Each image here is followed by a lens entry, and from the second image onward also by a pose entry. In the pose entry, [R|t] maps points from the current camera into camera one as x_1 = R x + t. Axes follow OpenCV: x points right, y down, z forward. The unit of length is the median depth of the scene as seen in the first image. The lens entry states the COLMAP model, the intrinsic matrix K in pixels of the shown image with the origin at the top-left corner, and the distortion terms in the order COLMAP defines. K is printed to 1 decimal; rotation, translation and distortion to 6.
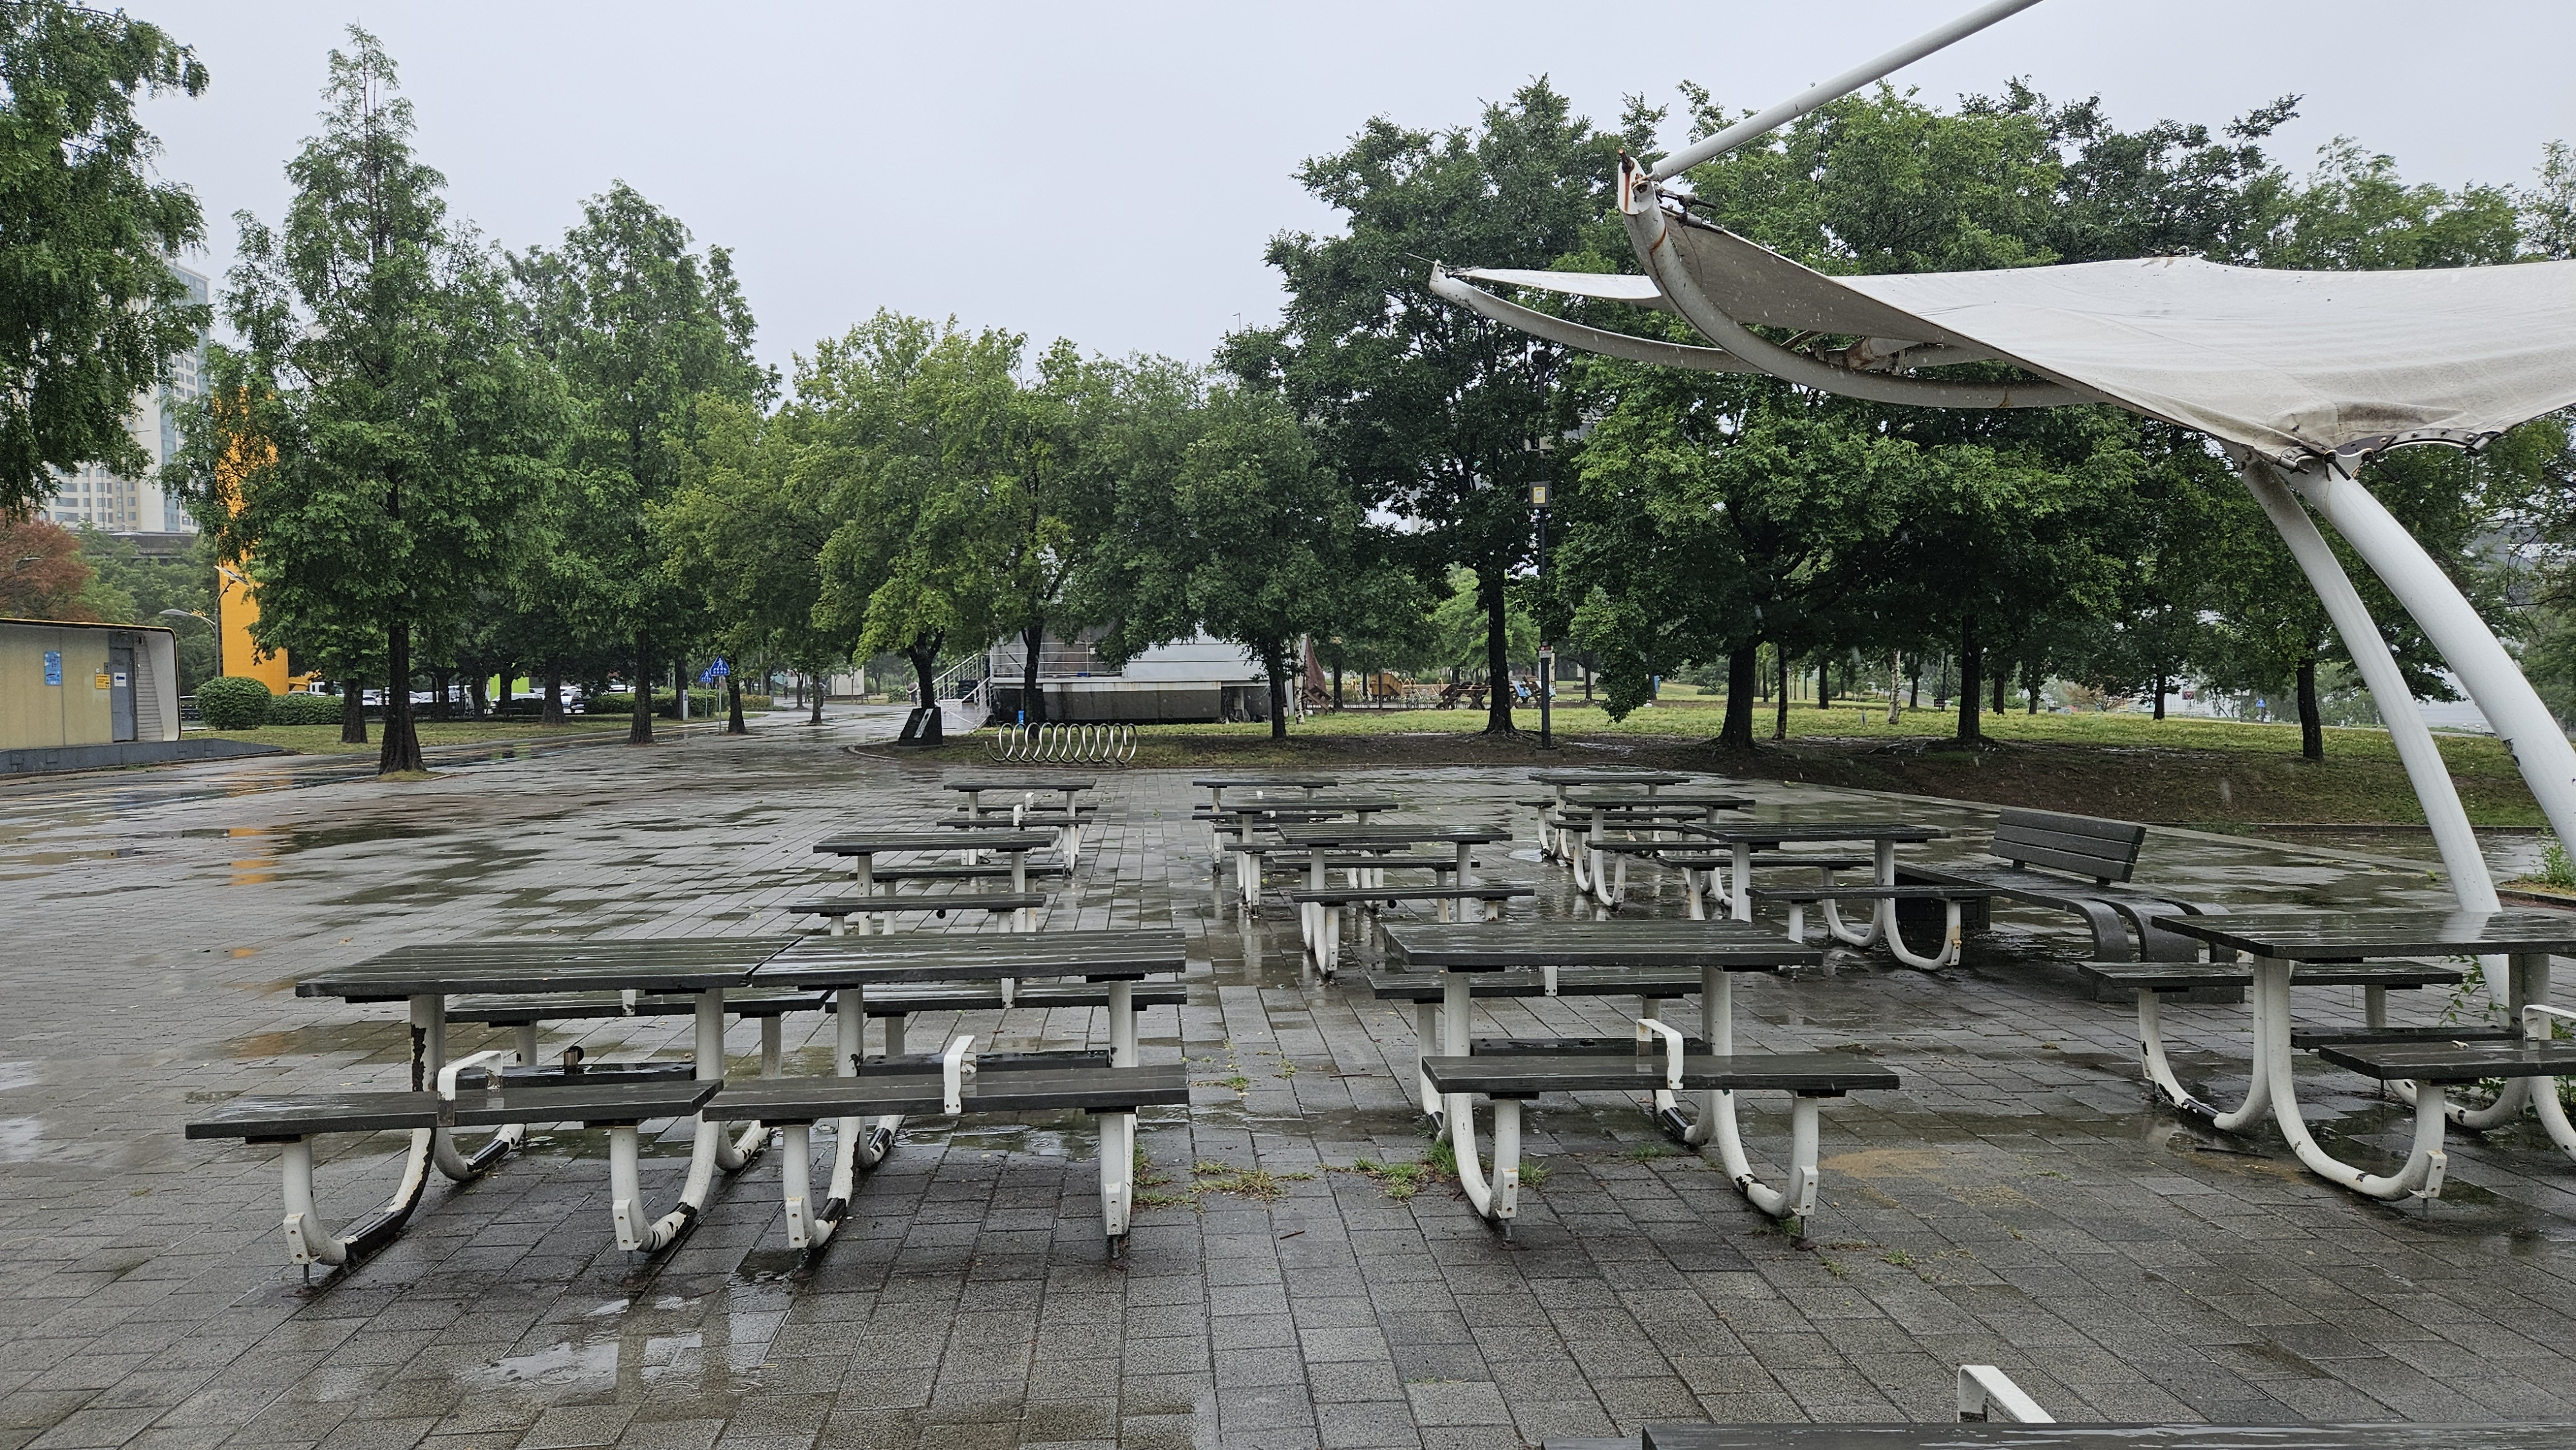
lens RADIAL K [[1724.0, 0, 1286.6], [0, 1724.0, 731.4], [0, 0, 1]] dist [0.091858, -0.087658]
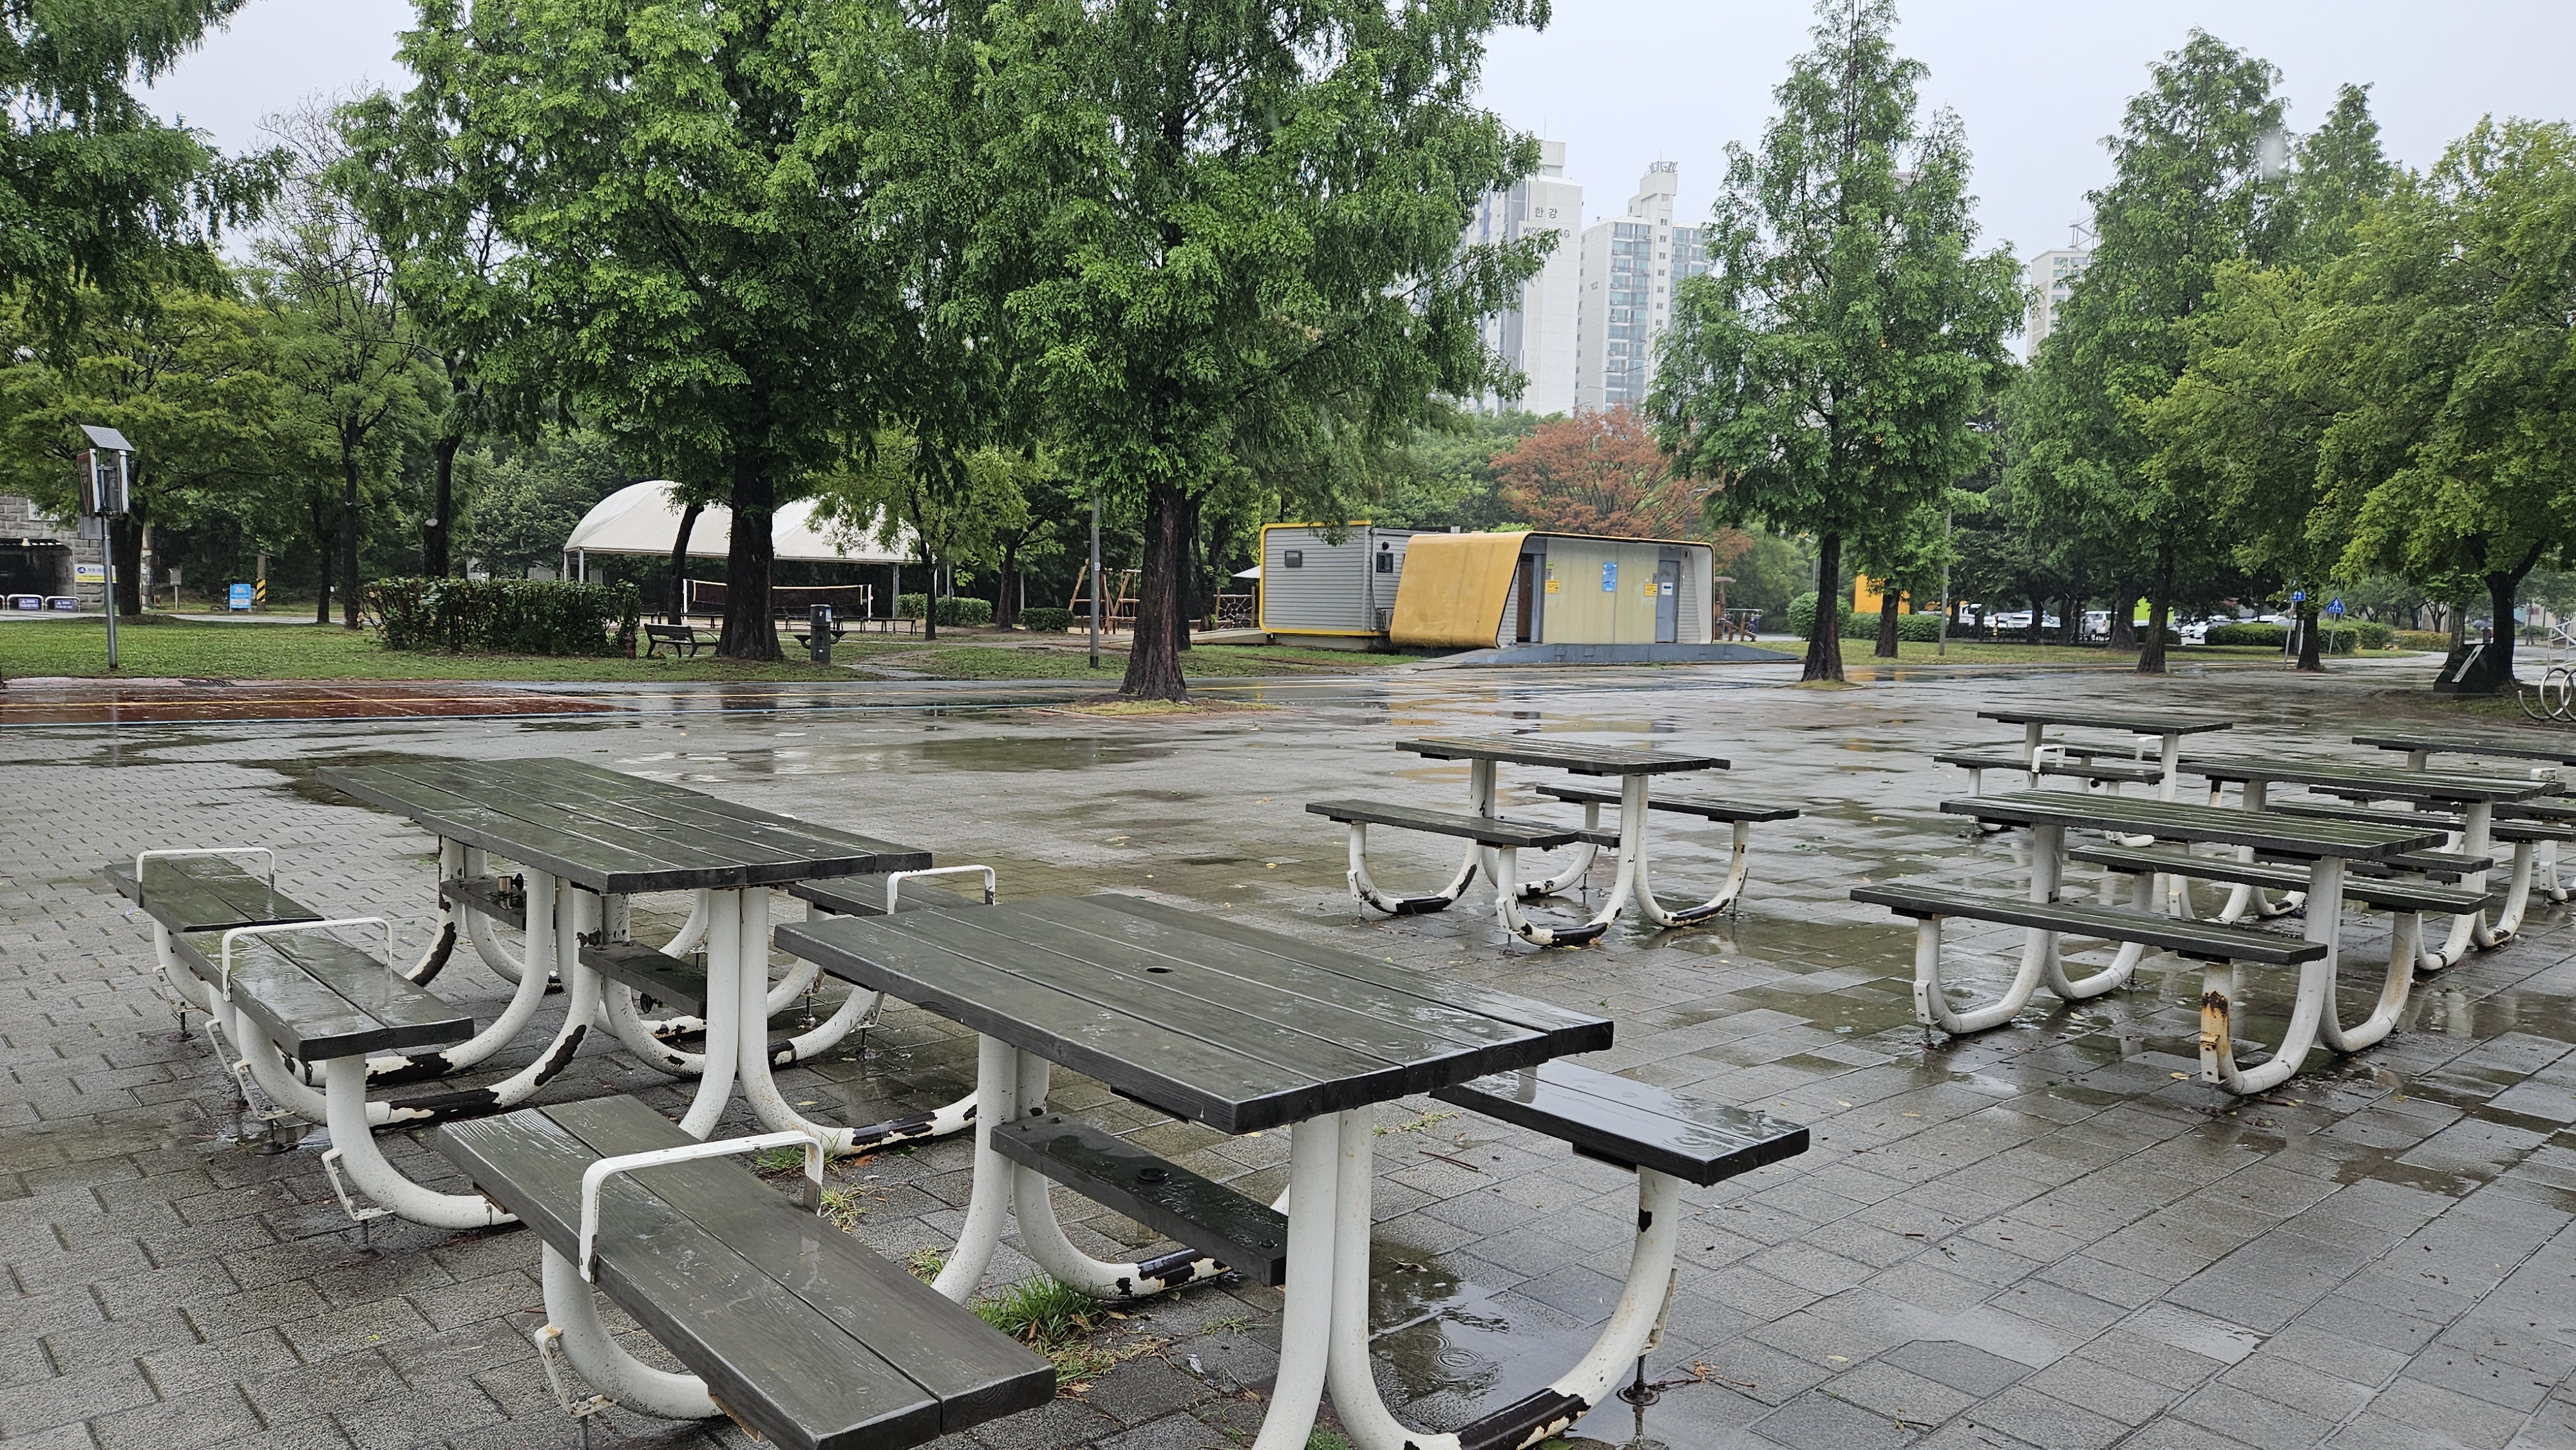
lens RADIAL K [[1724.0, 0, 1286.6], [0, 1724.0, 731.4], [0, 0, 1]] dist [0.091858, -0.087658]
pose [[0.594607, 0.087862, -0.799201, 0.109195], [-0.056945, 0.996117, 0.067143, 0.001520], [0.801997, 0.005587, 0.597302, 0.148520]]
